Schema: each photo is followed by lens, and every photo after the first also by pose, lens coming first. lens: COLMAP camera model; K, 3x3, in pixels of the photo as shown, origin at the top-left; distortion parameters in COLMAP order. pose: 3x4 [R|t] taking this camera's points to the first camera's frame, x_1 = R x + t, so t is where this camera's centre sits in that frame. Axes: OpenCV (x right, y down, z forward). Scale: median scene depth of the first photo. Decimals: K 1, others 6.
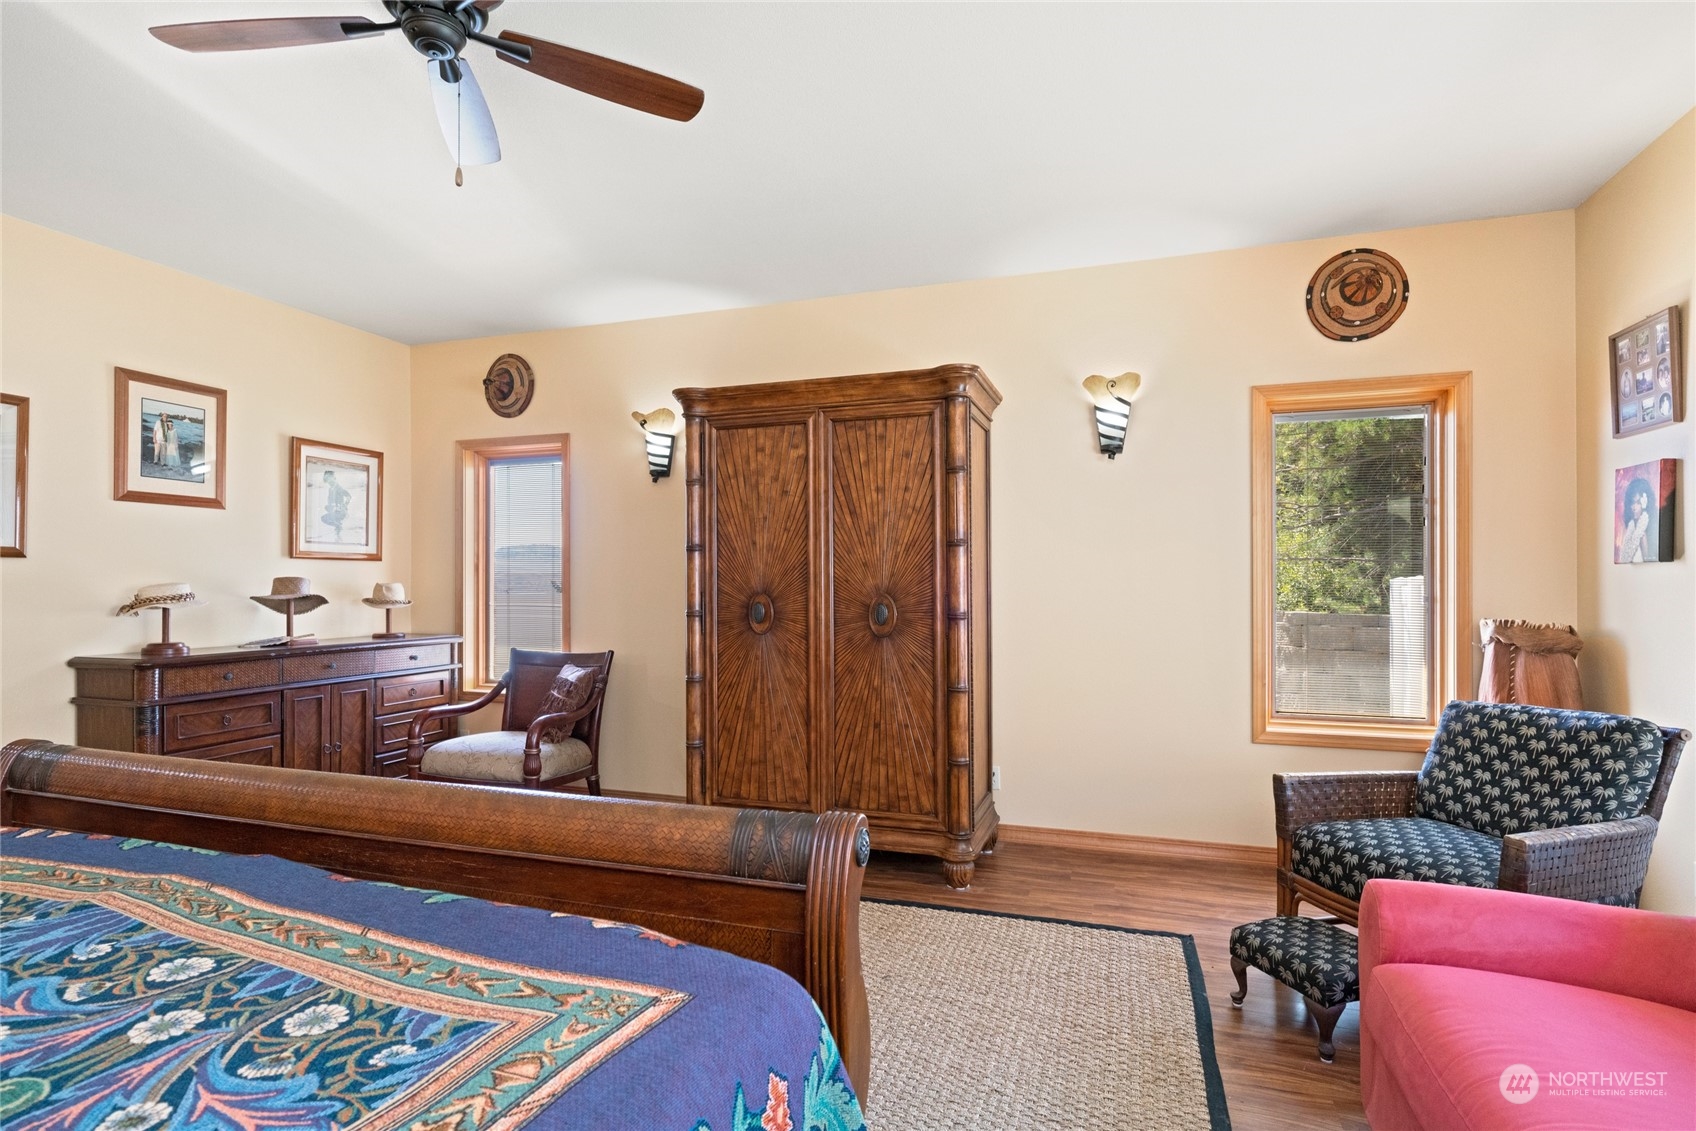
lens RADIAL K [[863.4, 0, 845.5], [0, 863.4, 577.1], [0, 0, 1]] dist [-0.004565, 0.007225]
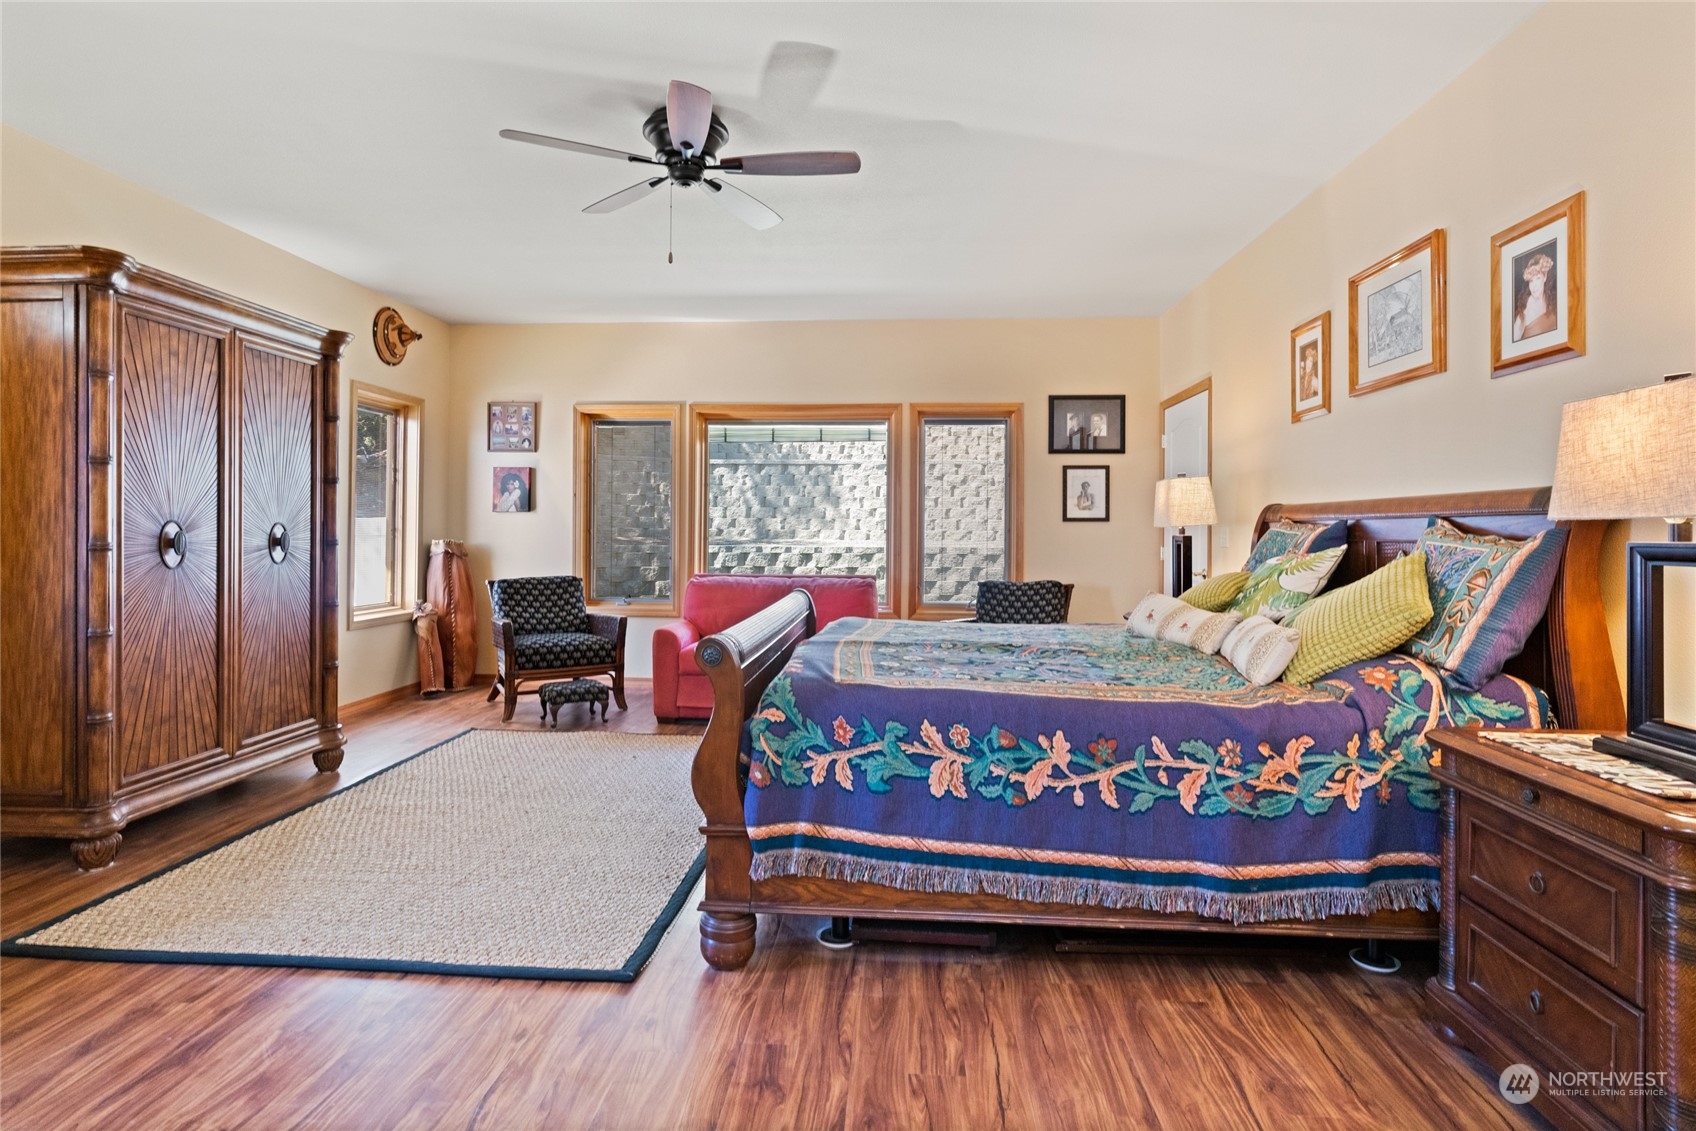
lens RADIAL K [[903.0, 0, 845.5], [0, 903.0, 534.7], [0, 0, 1]] dist [-0.023548, 0.000027]
pose [[-0.256959, -0.000517, 0.966422, -1.135965], [-0.012168, 0.999922, -0.002700, 0.026464], [-0.966346, -0.012453, -0.256946, 0.584310]]
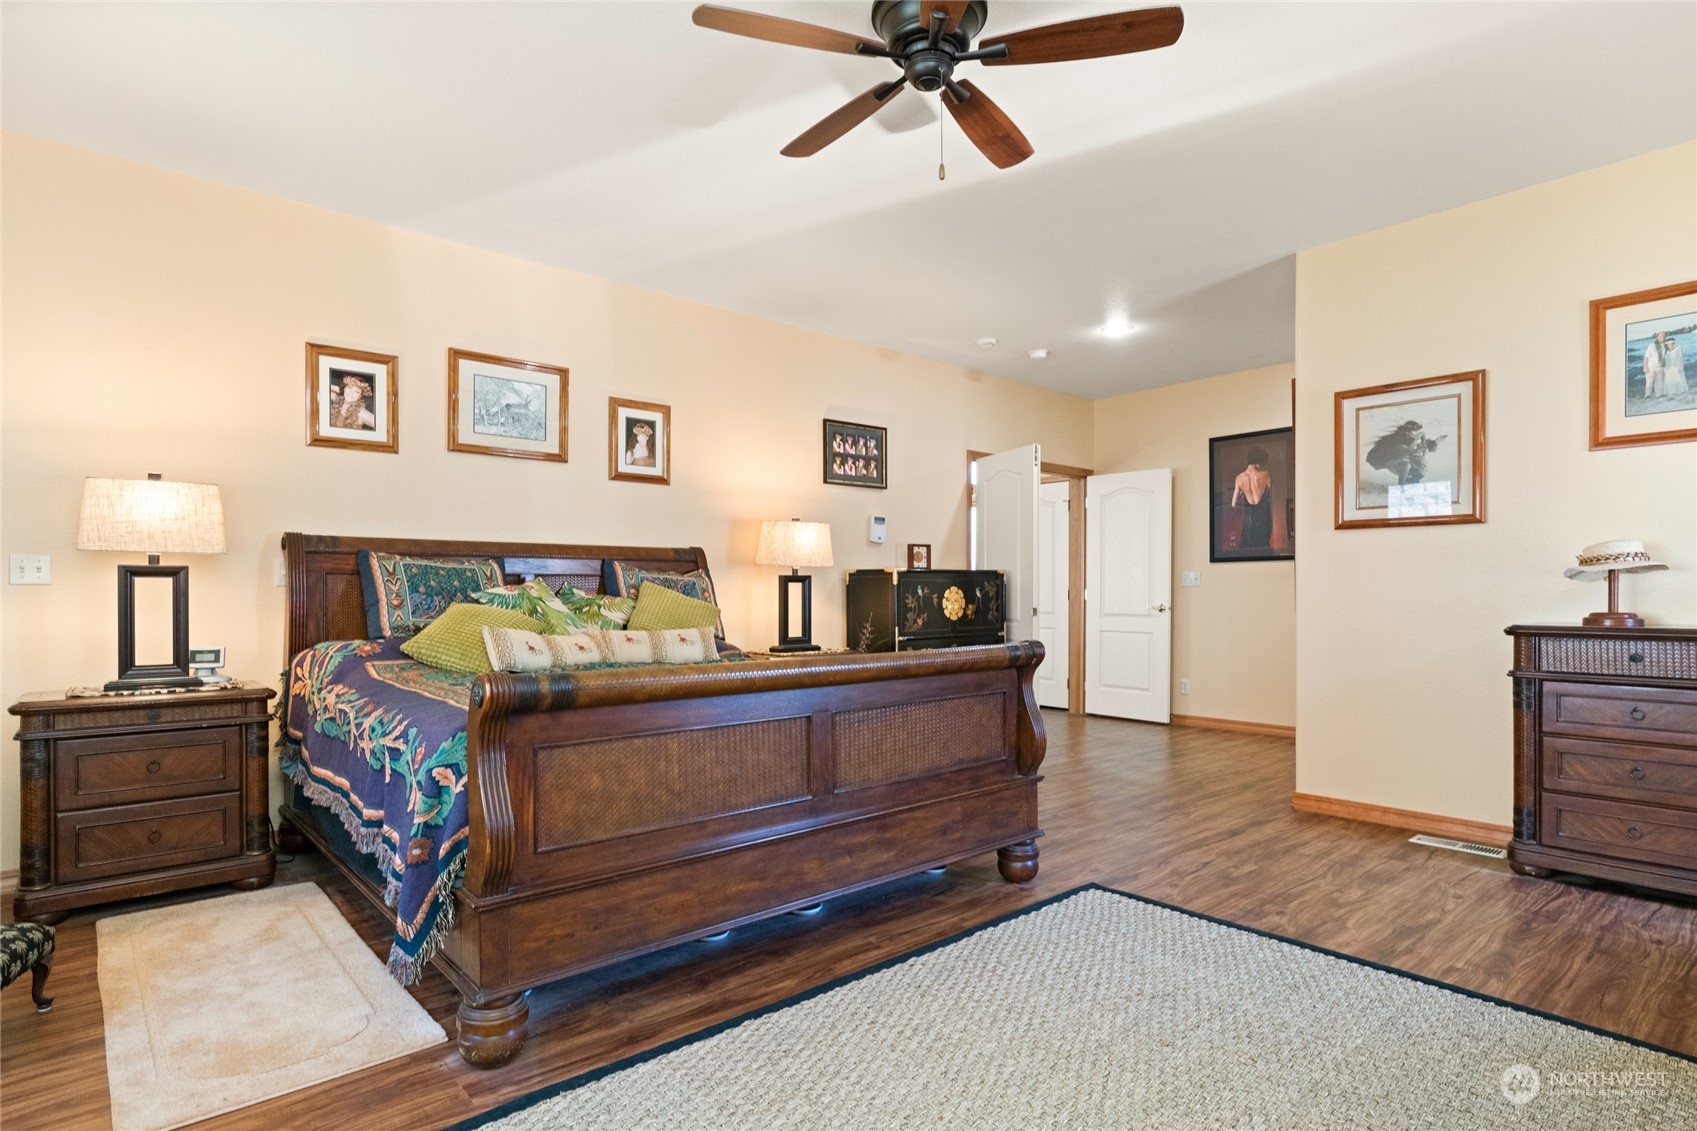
lens RADIAL K [[864.0, 0, 846.0], [0, 864.0, 577.1], [0, 0, 1]] dist [-0.004565, 0.007225]
pose [[-0.498045, -0.007220, -0.867121, 0.310157], [0.009010, 0.999868, -0.013500, 0.046357], [0.867105, -0.014536, -0.497914, 0.775401]]
